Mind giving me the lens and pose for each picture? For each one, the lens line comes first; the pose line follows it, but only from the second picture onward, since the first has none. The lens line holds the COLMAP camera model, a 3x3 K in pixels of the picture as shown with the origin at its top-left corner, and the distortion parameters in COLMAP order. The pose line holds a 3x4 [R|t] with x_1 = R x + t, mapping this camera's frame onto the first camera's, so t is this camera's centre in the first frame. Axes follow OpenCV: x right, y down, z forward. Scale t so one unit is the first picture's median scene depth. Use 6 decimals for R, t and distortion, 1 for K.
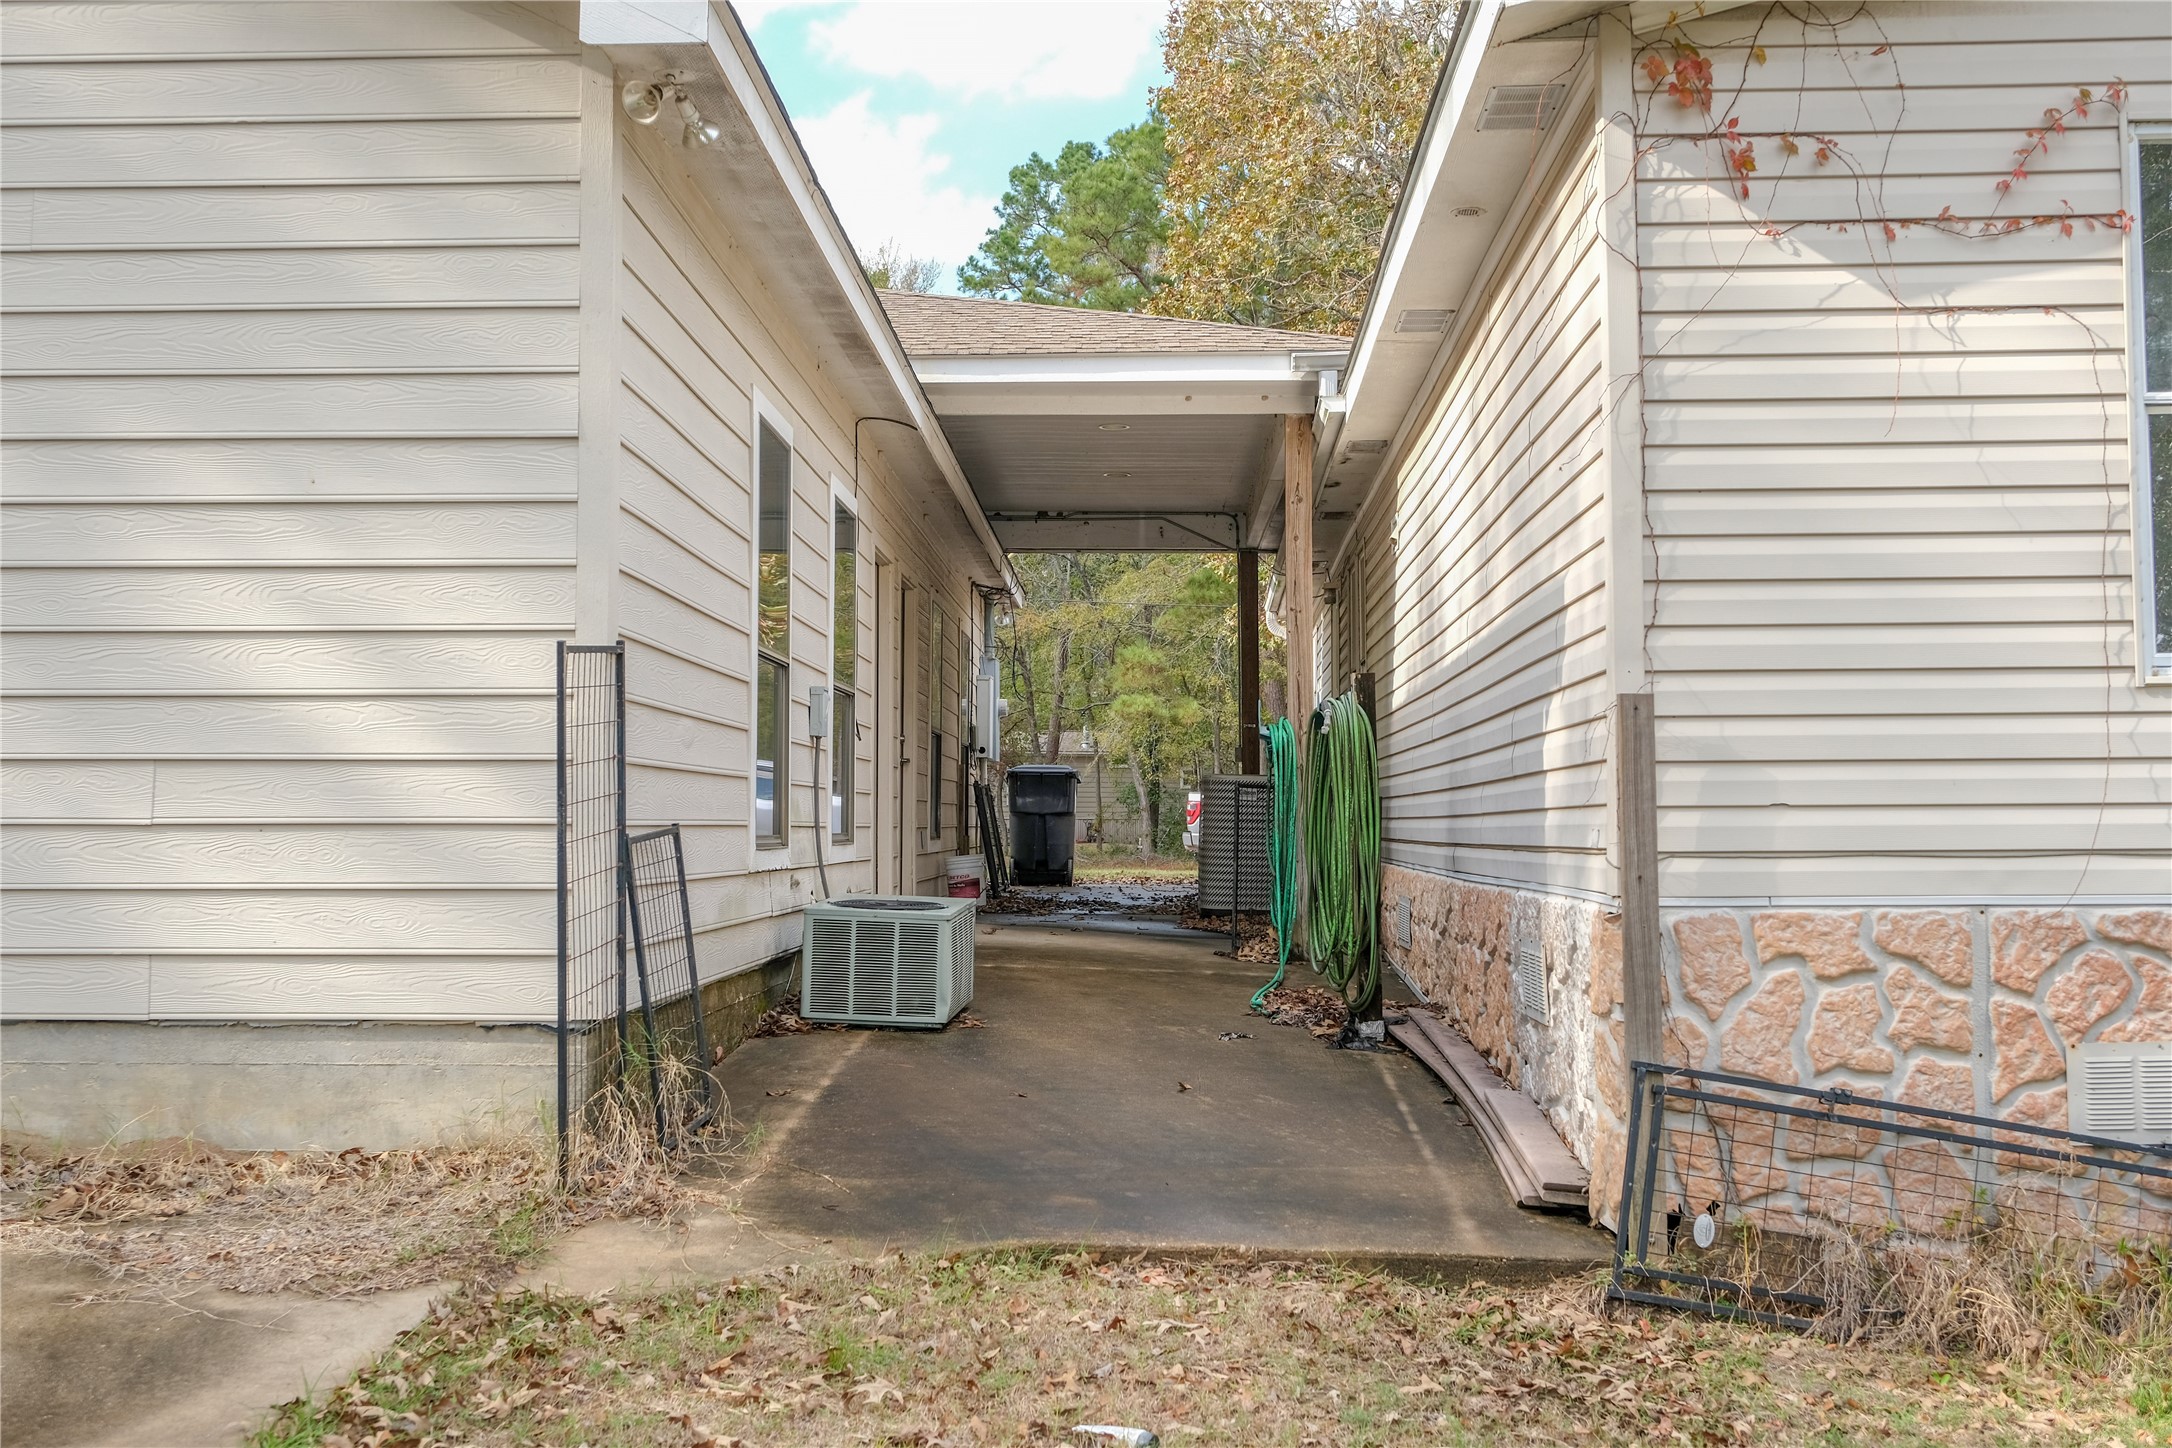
lens RADIAL K [[2353.3, 0, 1085.1], [0, 2353.3, 724.7], [0, 0, 1]] dist [-0.003226, 0.000000]
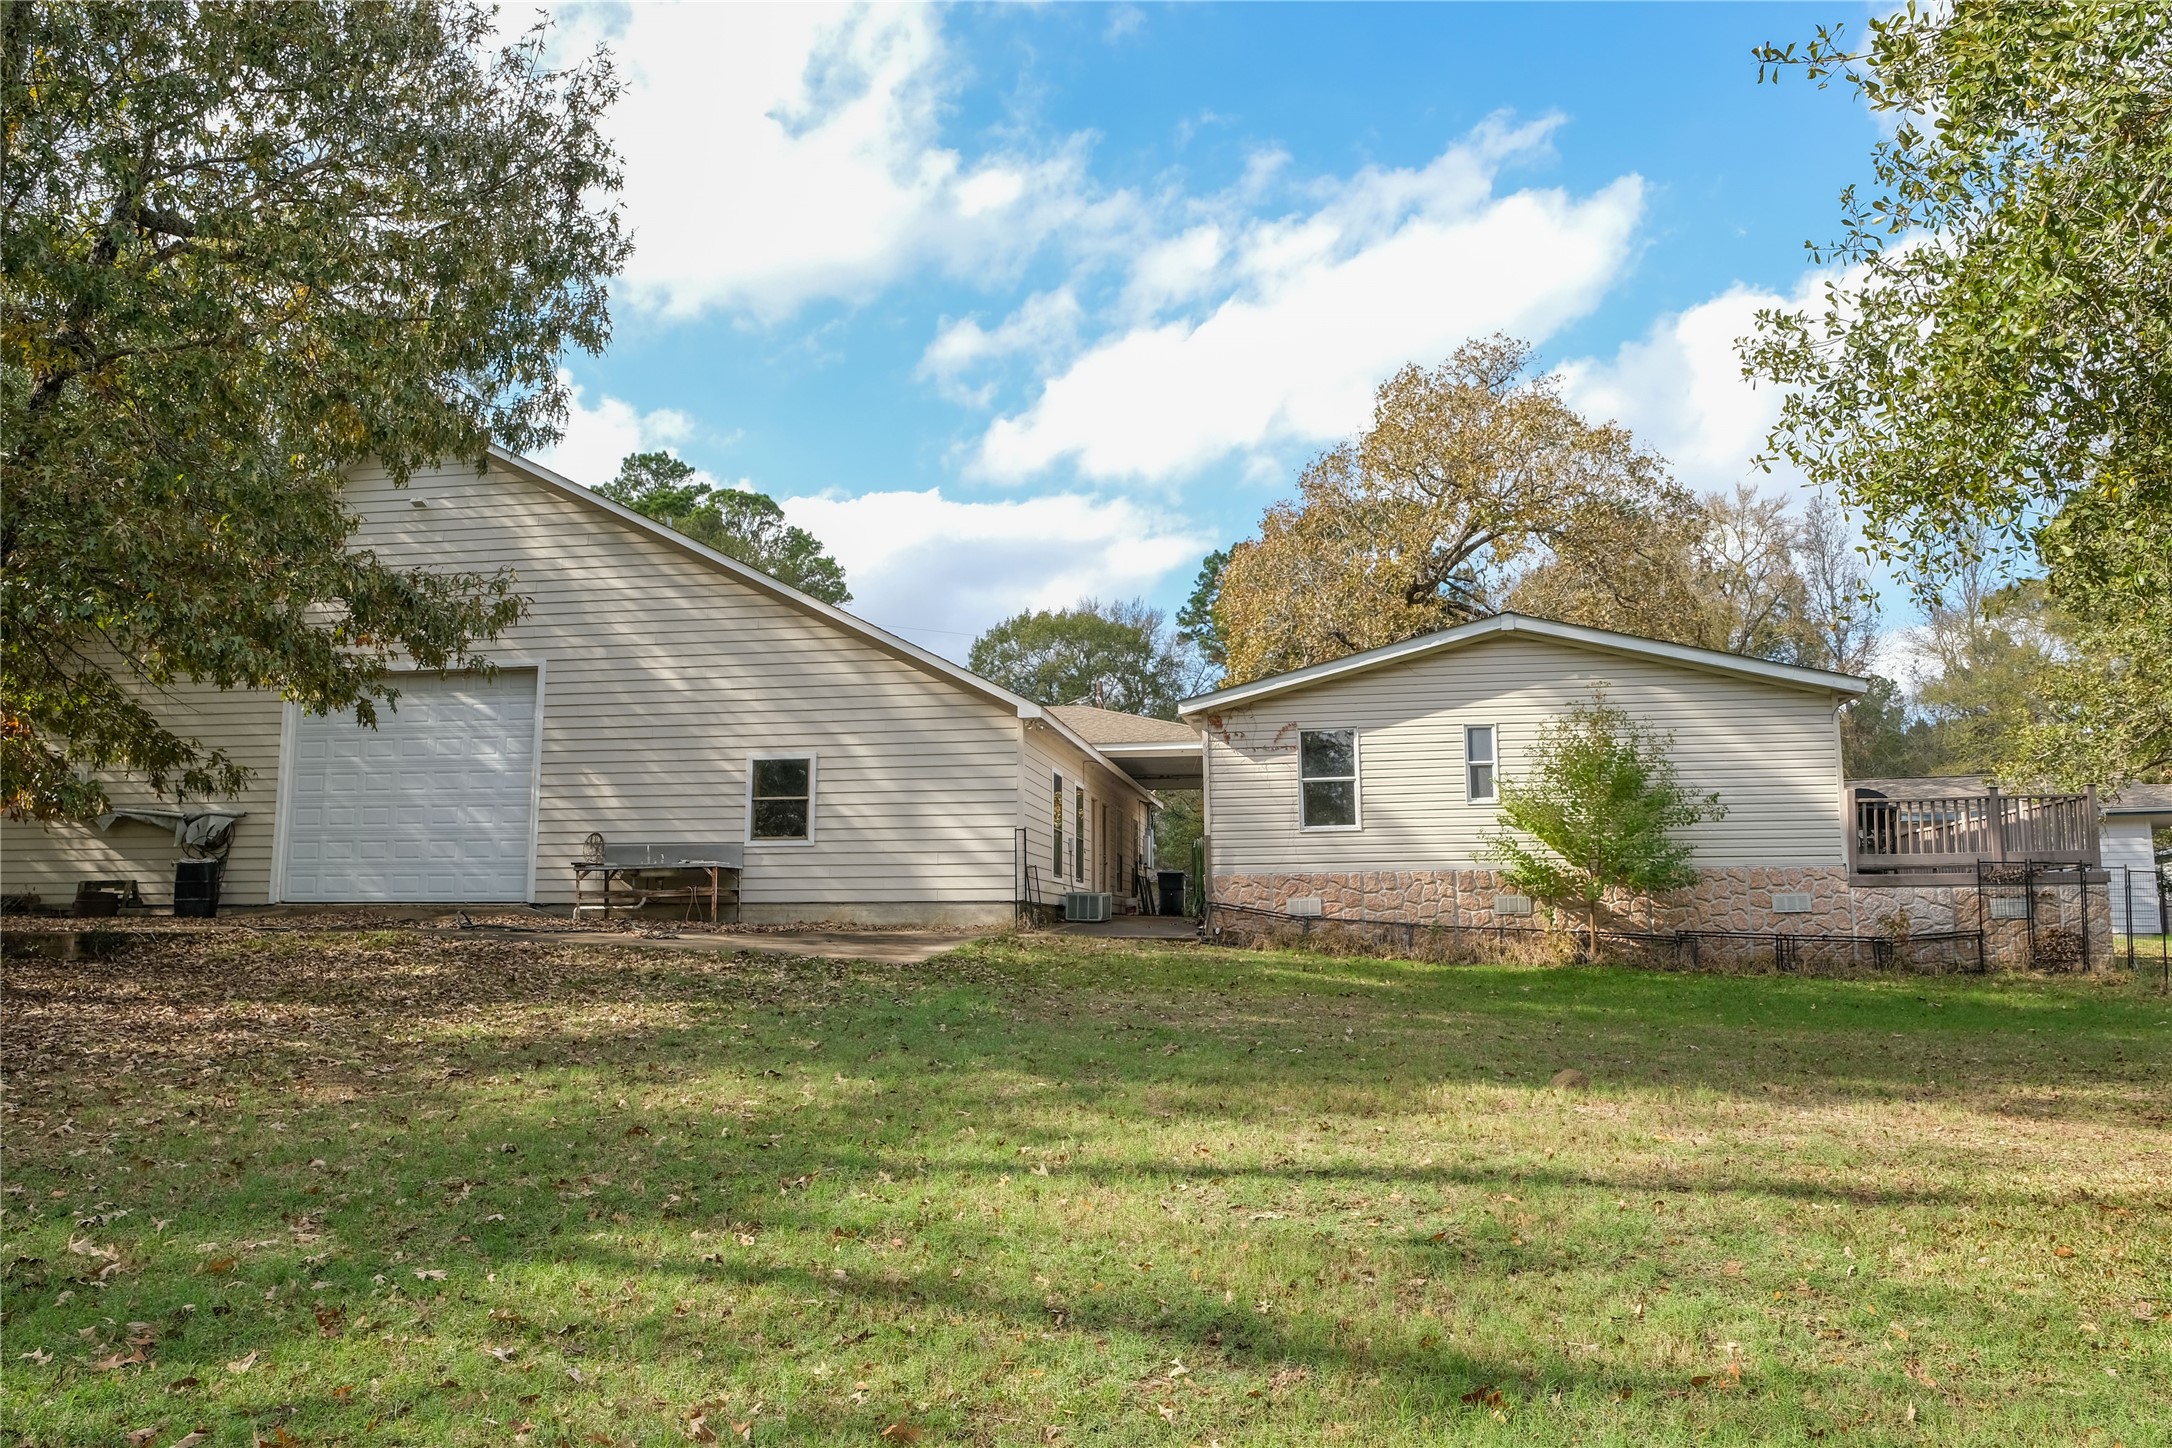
lens RADIAL K [[1499.9, 0, 1079.9], [0, 1499.9, 724.2], [0, 0, 1]] dist [-0.018041, 0.006318]
pose [[0.991040, -0.022766, -0.131612, 0.319812], [0.009960, 0.995220, -0.097148, 0.052243], [0.133195, 0.094967, 0.986530, -2.001173]]
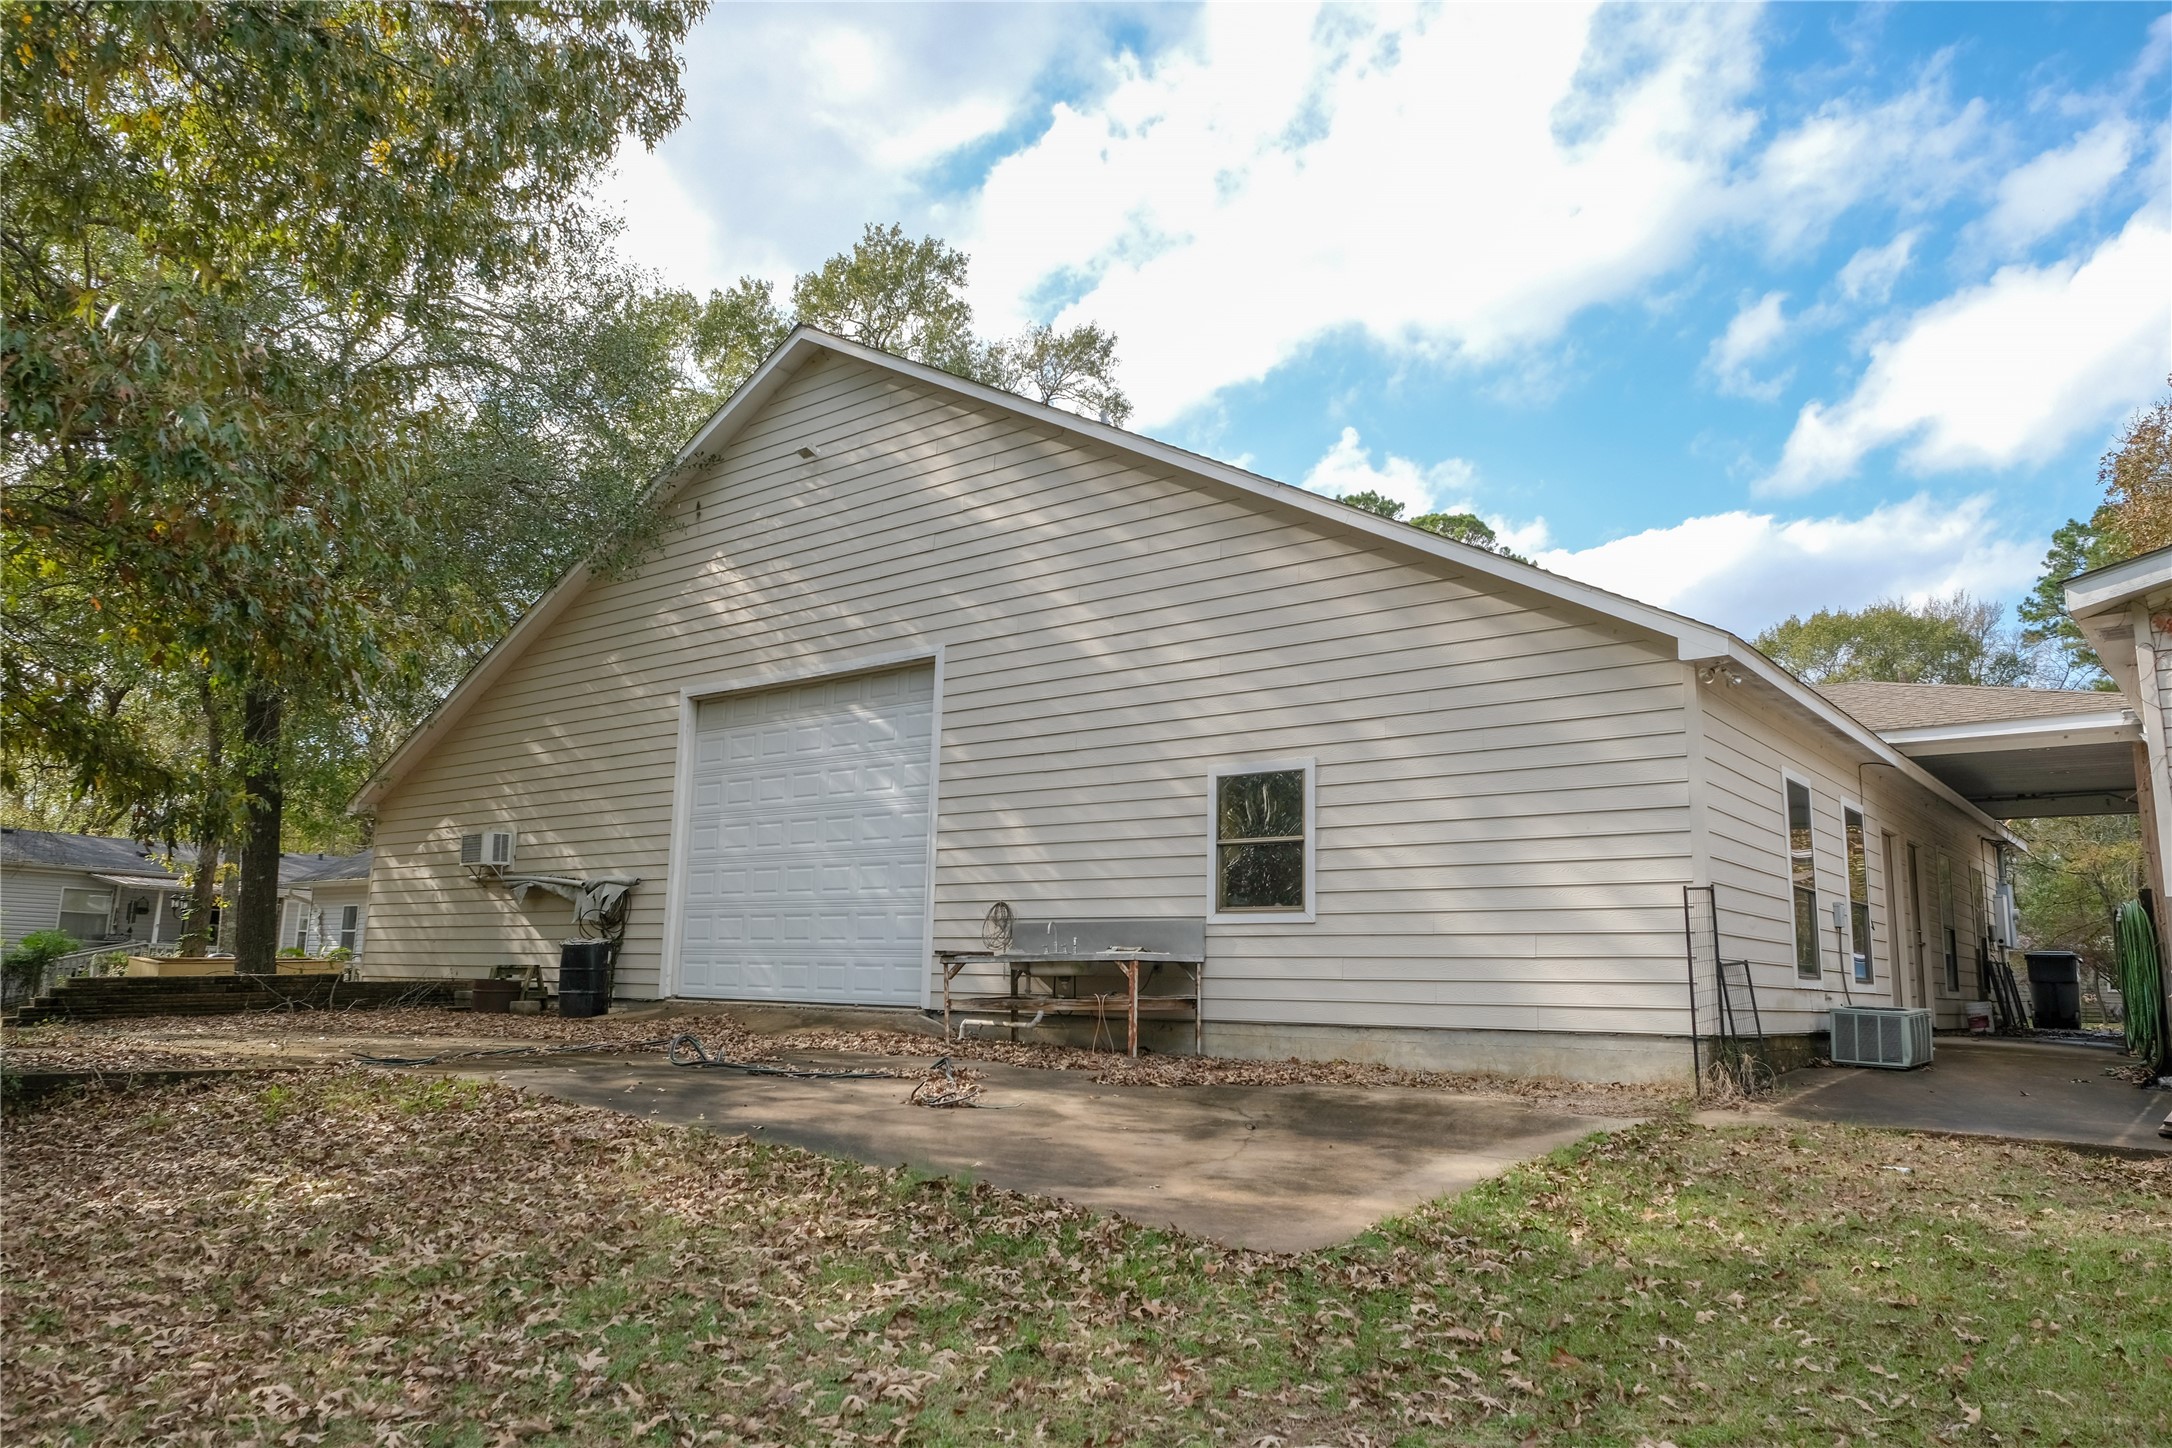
lens RADIAL K [[1499.9, 0, 1084.9], [0, 1499.9, 709.2], [0, 0, 1]] dist [-0.018041, 0.006318]
pose [[0.805008, -0.095233, -0.585571, 0.193341], [0.006319, 0.988352, -0.152052, 0.015786], [0.593231, 0.118703, 0.796233, -0.621021]]
